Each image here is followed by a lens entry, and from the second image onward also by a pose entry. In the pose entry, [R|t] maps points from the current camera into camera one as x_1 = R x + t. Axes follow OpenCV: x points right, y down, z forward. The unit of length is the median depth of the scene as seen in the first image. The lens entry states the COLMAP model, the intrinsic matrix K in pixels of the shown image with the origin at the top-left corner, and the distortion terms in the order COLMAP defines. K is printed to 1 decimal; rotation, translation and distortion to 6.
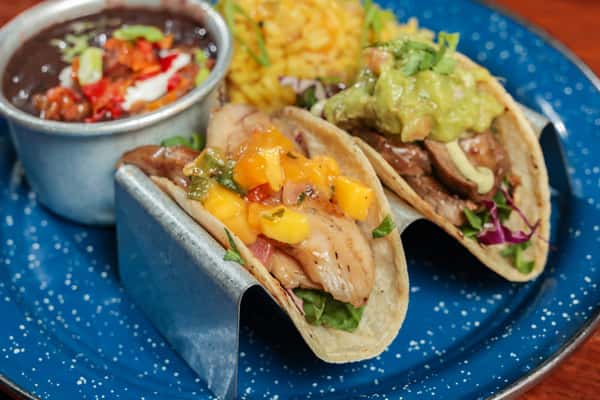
lens RADIAL K [[1082.4, 0, 300.0], [0, 1082.4, 200.0], [0, 0, 1]] dist [0.054353, -0.012774]
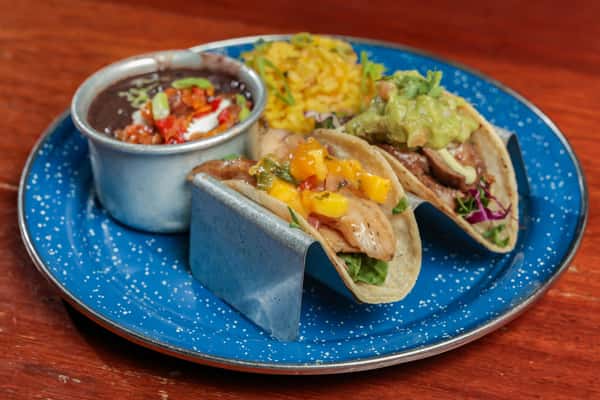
lens RADIAL K [[1188.2, 0, 280.1], [0, 1188.2, 199.0], [0, 0, 1]] dist [0.075638, 0.043228]
pose [[0.997118, -0.030743, 0.069355, -0.162183], [0.039201, 0.991494, -0.124105, 0.179707], [-0.064950, 0.126466, 0.989842, -0.429364]]
